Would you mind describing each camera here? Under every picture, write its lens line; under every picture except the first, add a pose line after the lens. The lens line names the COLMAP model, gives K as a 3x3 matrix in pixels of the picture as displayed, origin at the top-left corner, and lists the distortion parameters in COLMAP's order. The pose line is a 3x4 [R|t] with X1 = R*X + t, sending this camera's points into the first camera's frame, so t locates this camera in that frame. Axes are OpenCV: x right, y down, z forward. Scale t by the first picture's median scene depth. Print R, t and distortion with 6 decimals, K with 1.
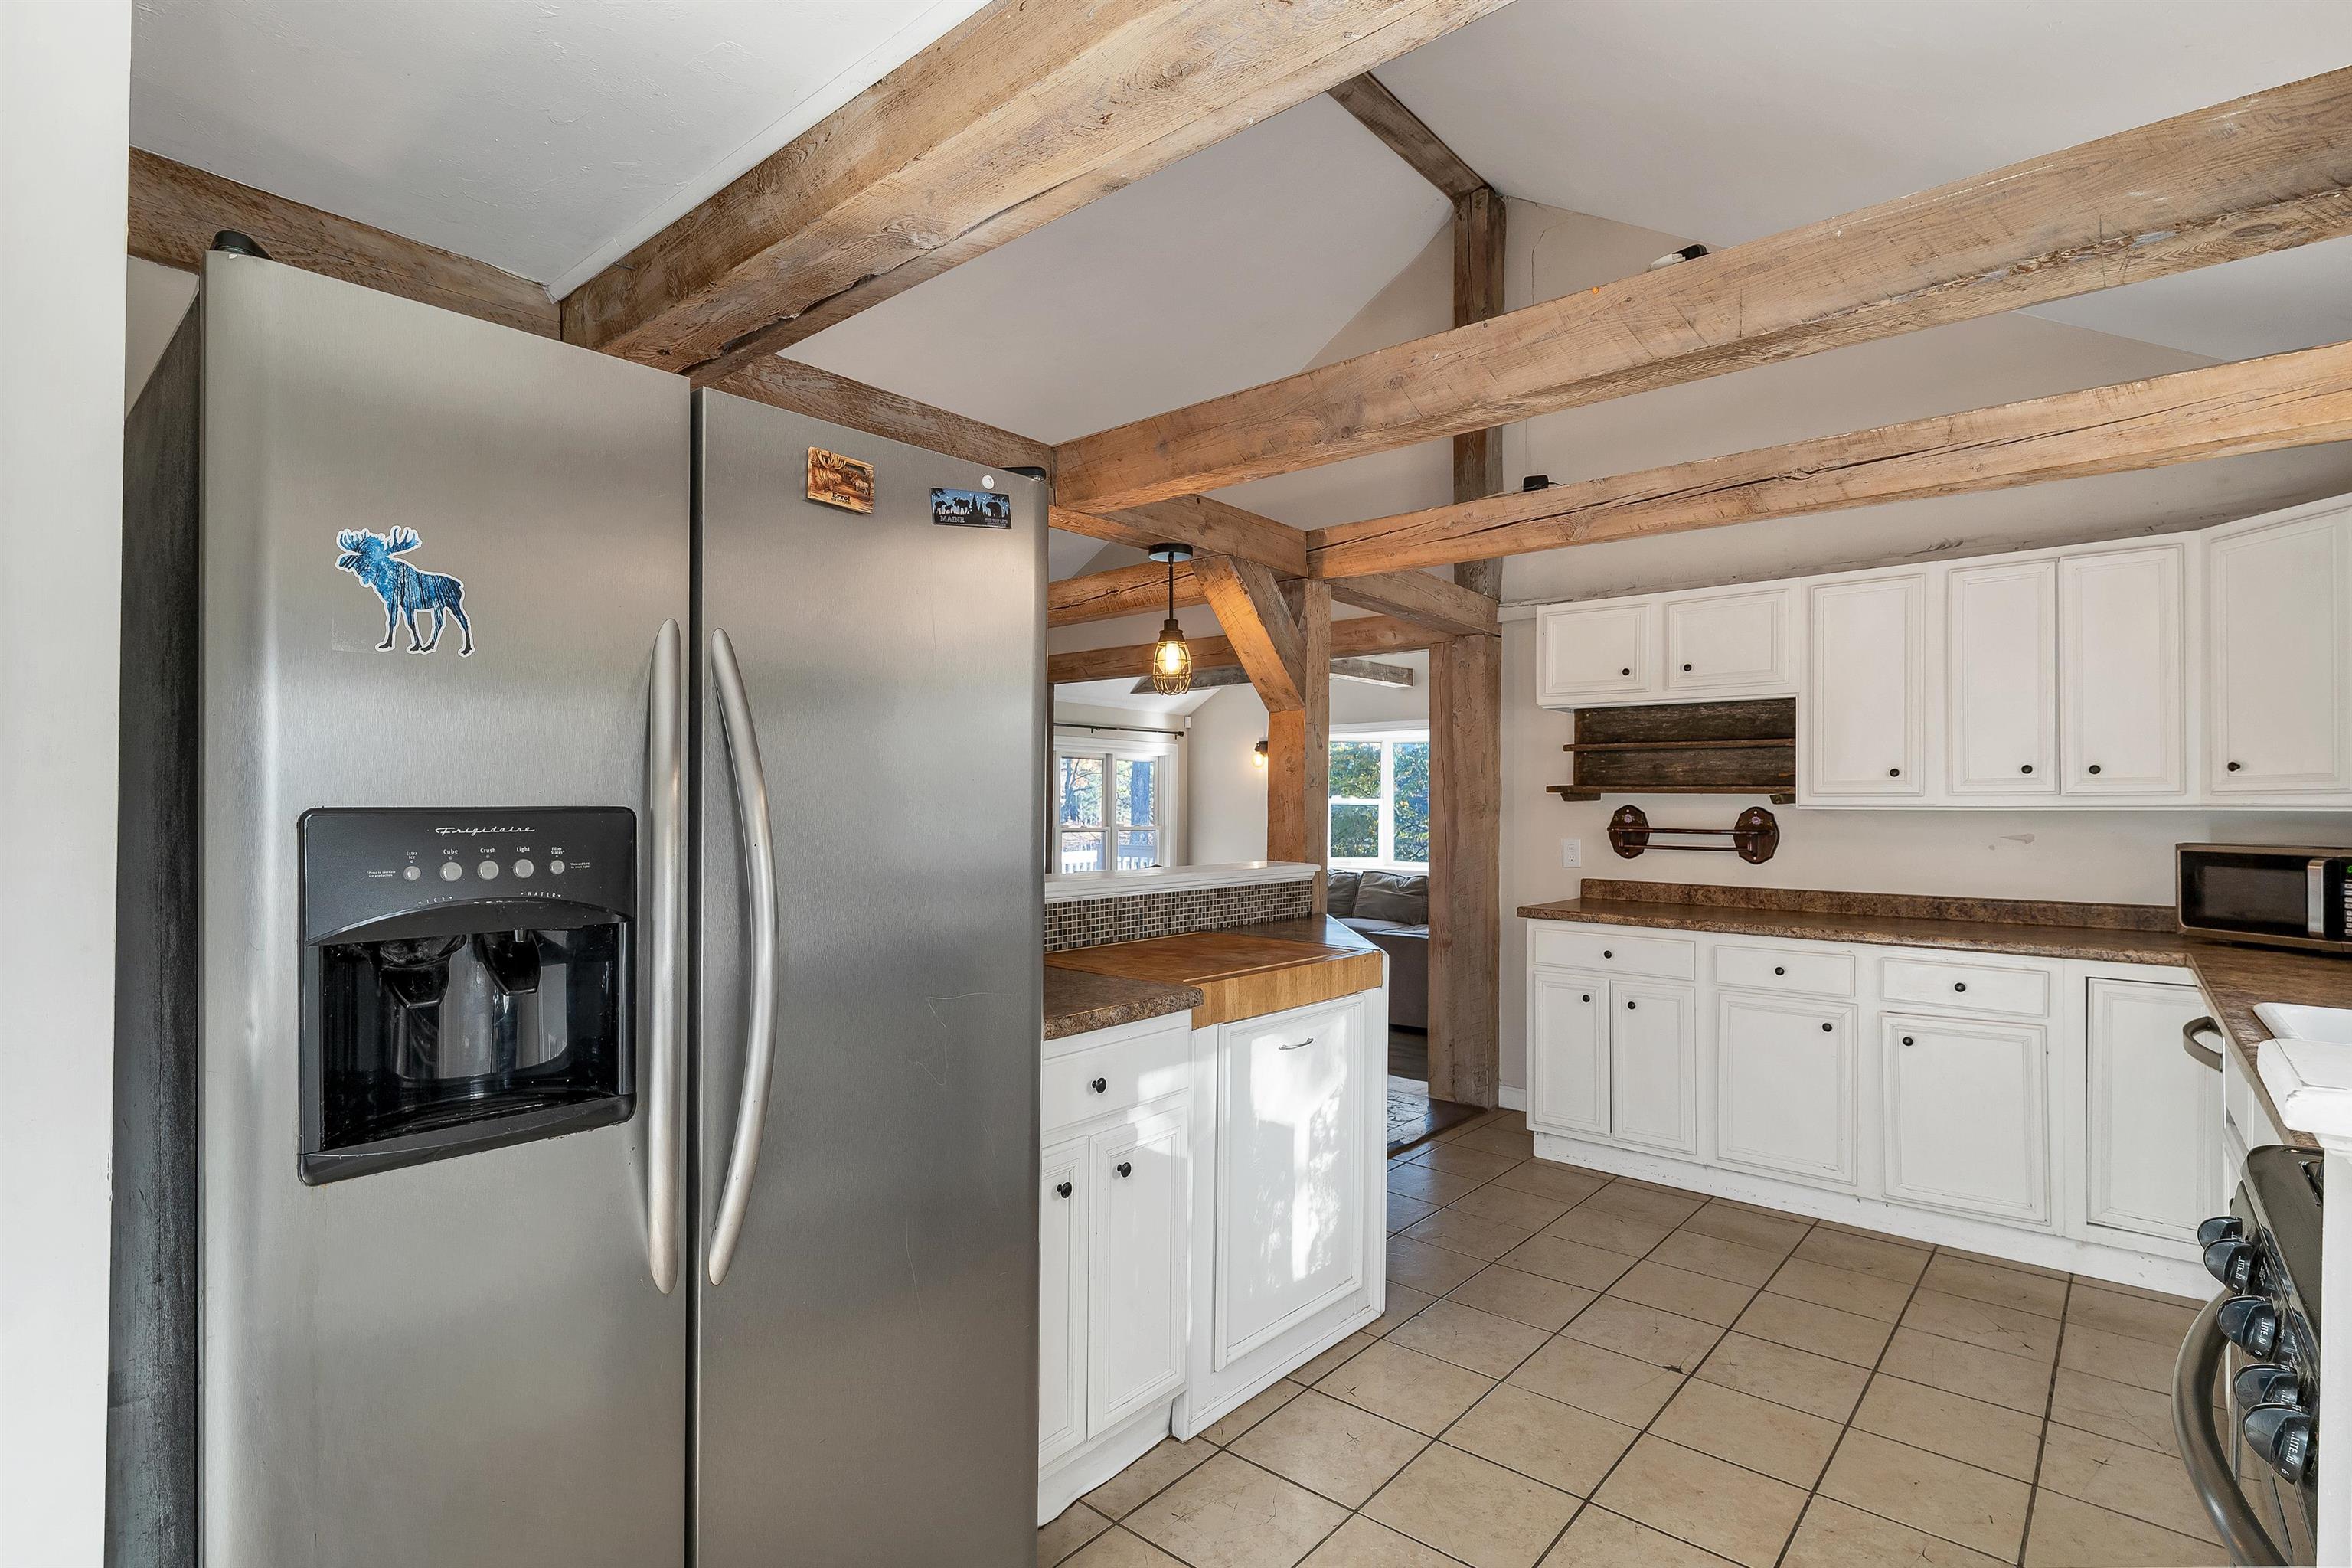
lens RADIAL K [[1131.5, 0, 1186.0], [0, 1131.5, 803.2], [0, 0, 1]] dist [-0.000497, -0.000905]
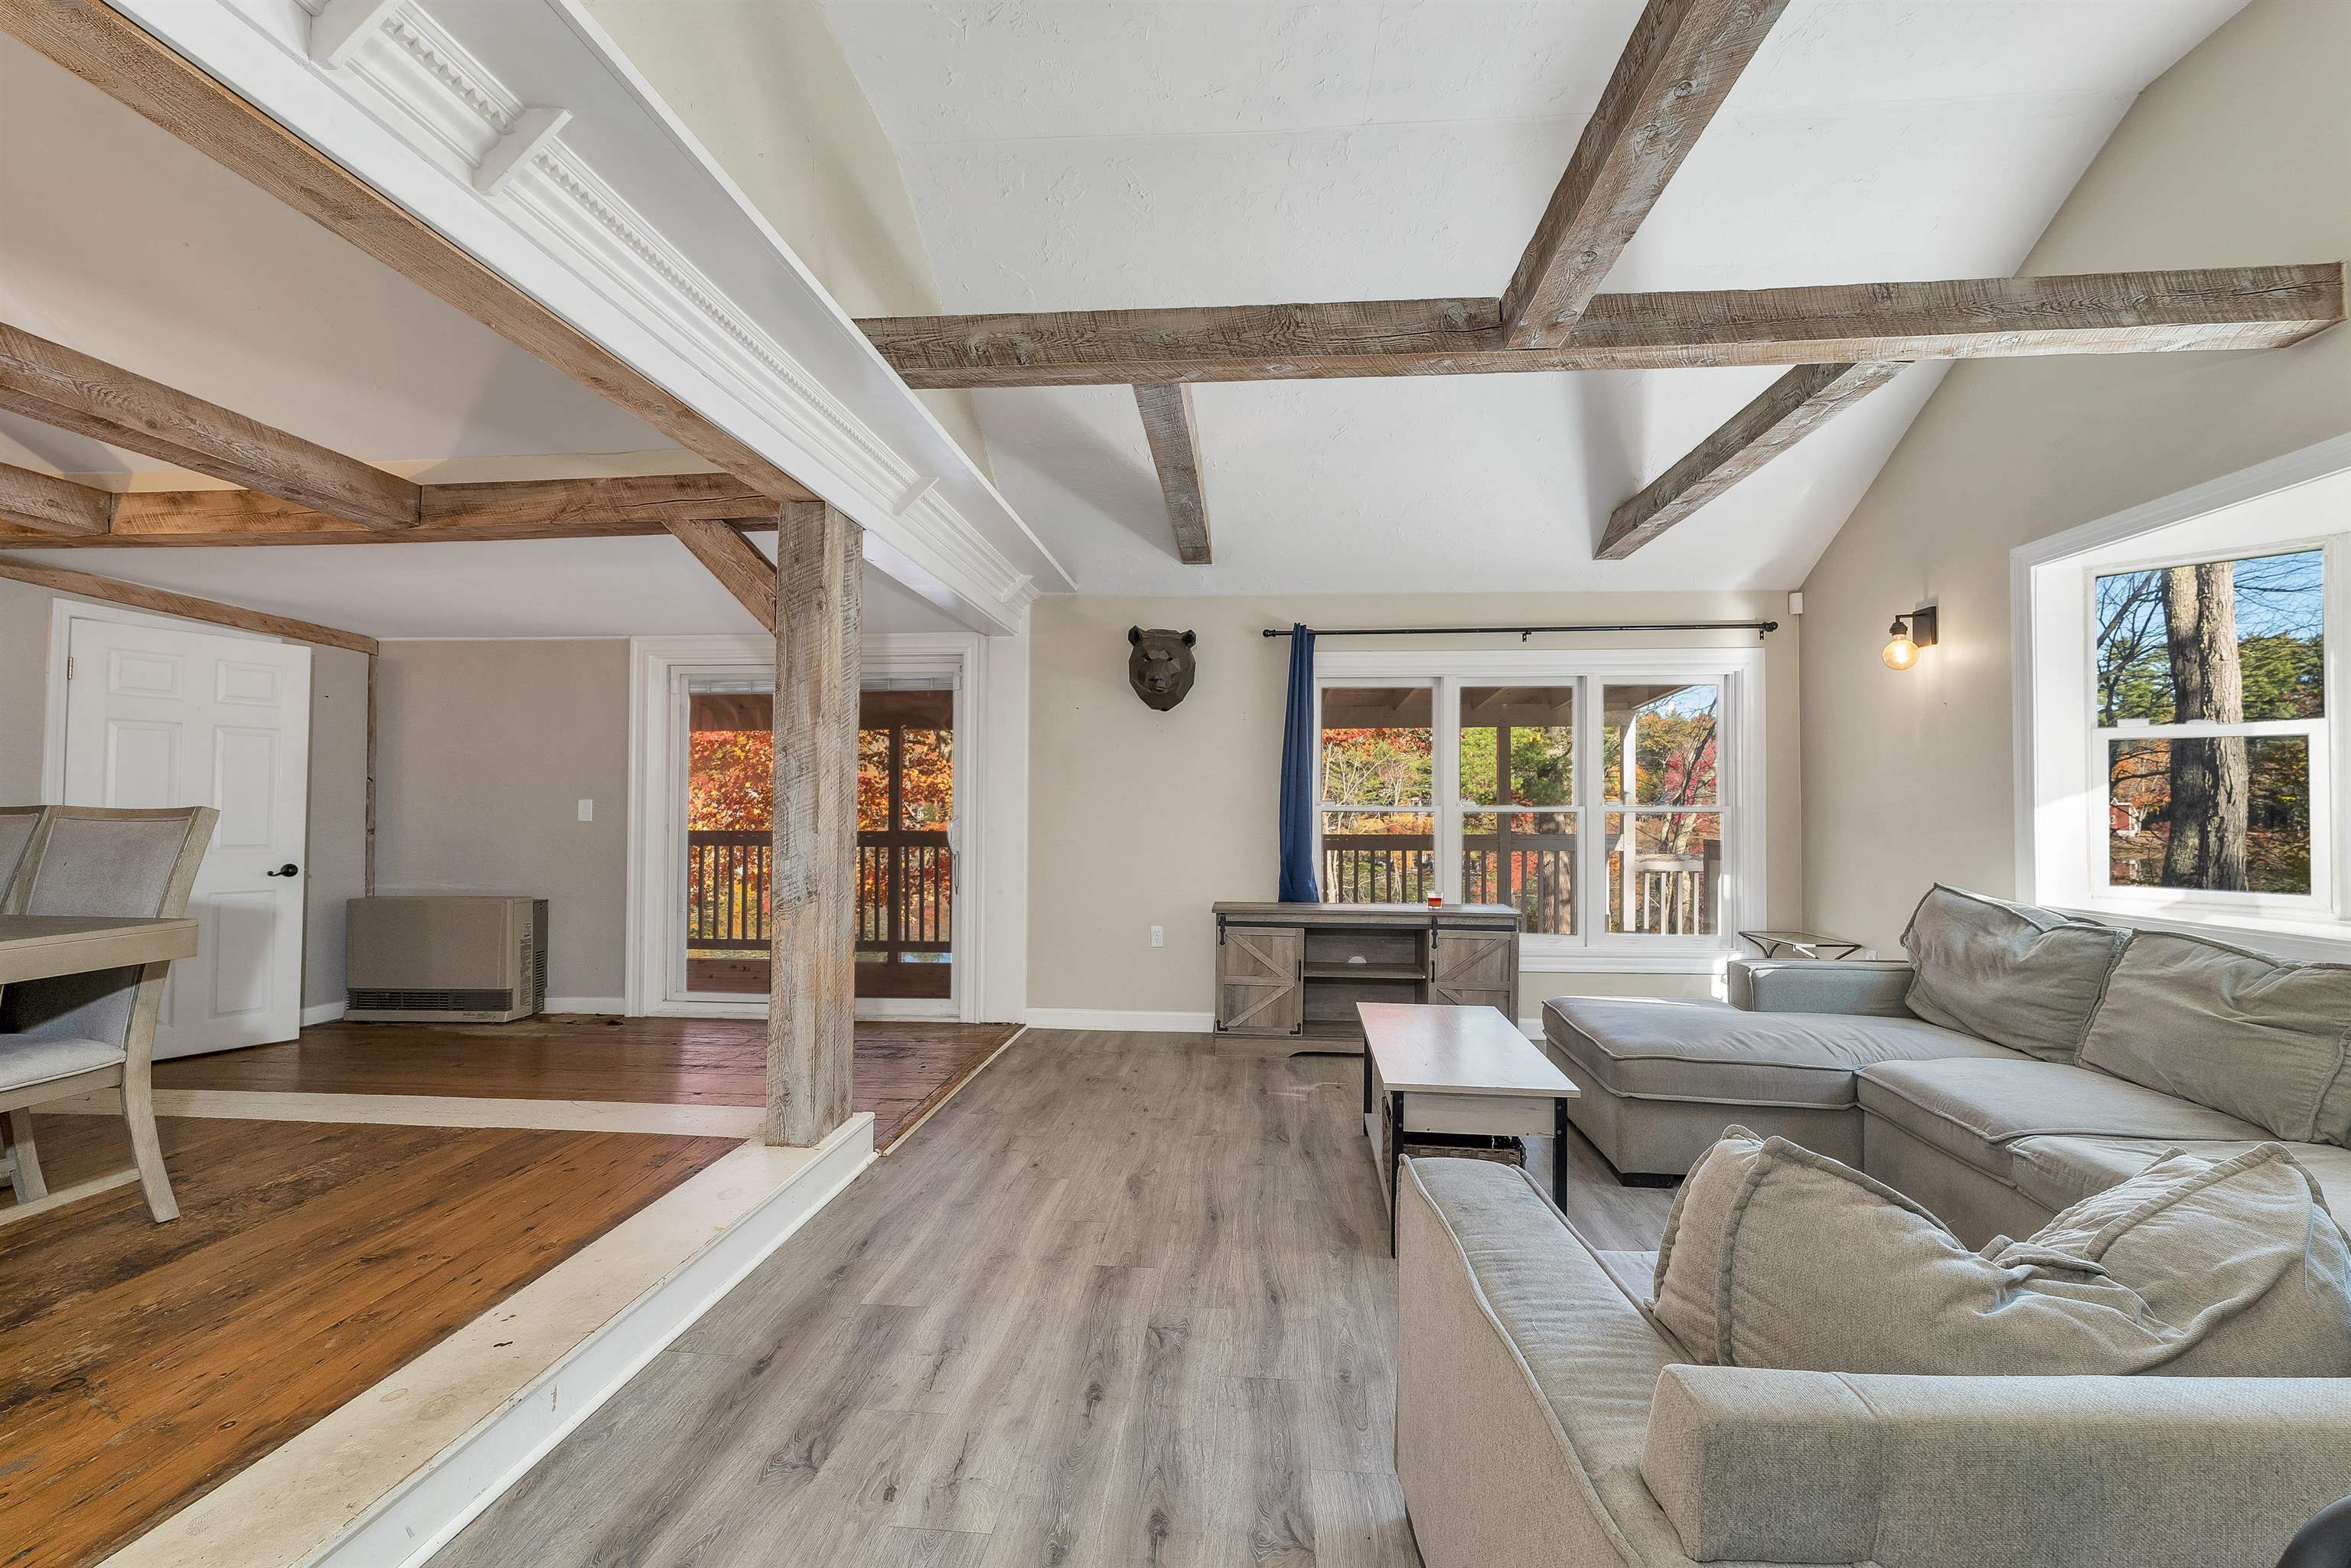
lens RADIAL K [[962.1, 0, 1186.7], [0, 962.1, 788.8], [0, 0, 1]] dist [-0.002346, -0.000284]
pose [[0.574794, -0.018743, -0.818083, 0.656146], [0.002225, 0.999770, -0.021343, 0.068154], [0.818295, 0.010448, 0.574704, 1.751063]]
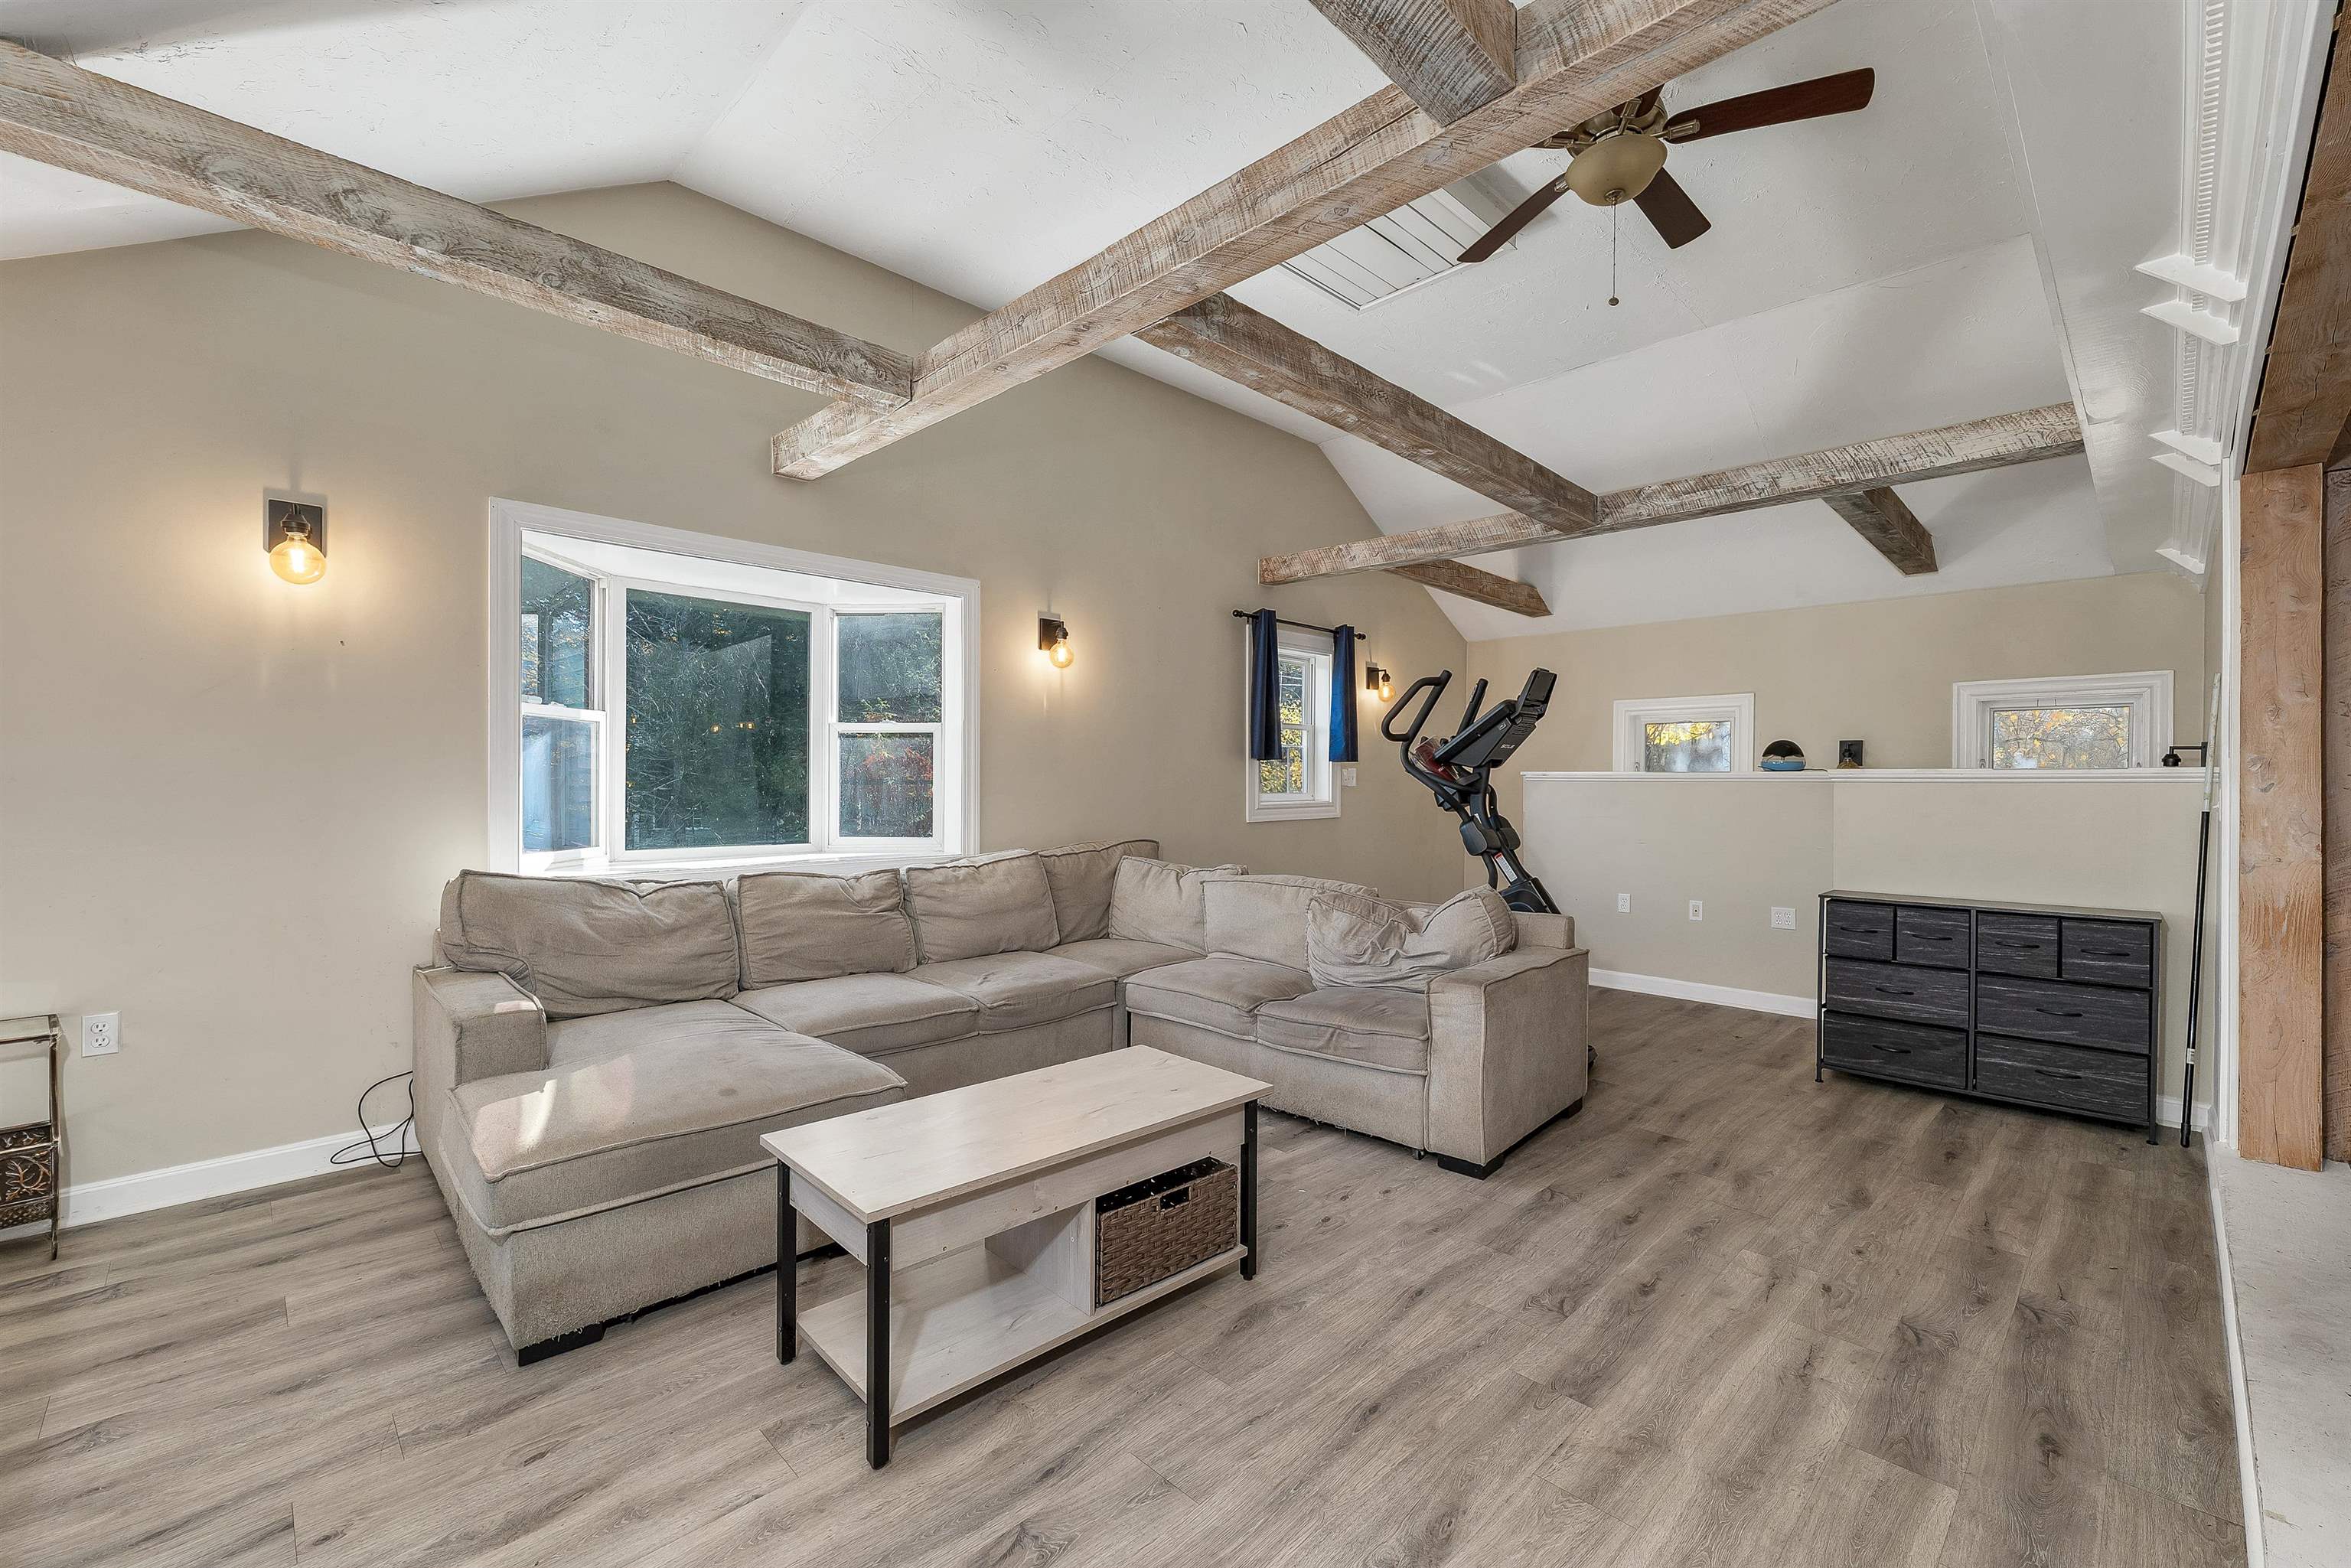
lens RADIAL K [[988.3, 0, 1184.7], [0, 988.3, 776.4], [0, 0, 1]] dist [0.001563, -0.001094]
pose [[0.092482, -0.000494, 0.995714, -0.574324], [-0.010381, 0.999945, 0.001461, 0.058048], [-0.995660, -0.010472, 0.092472, 2.302536]]
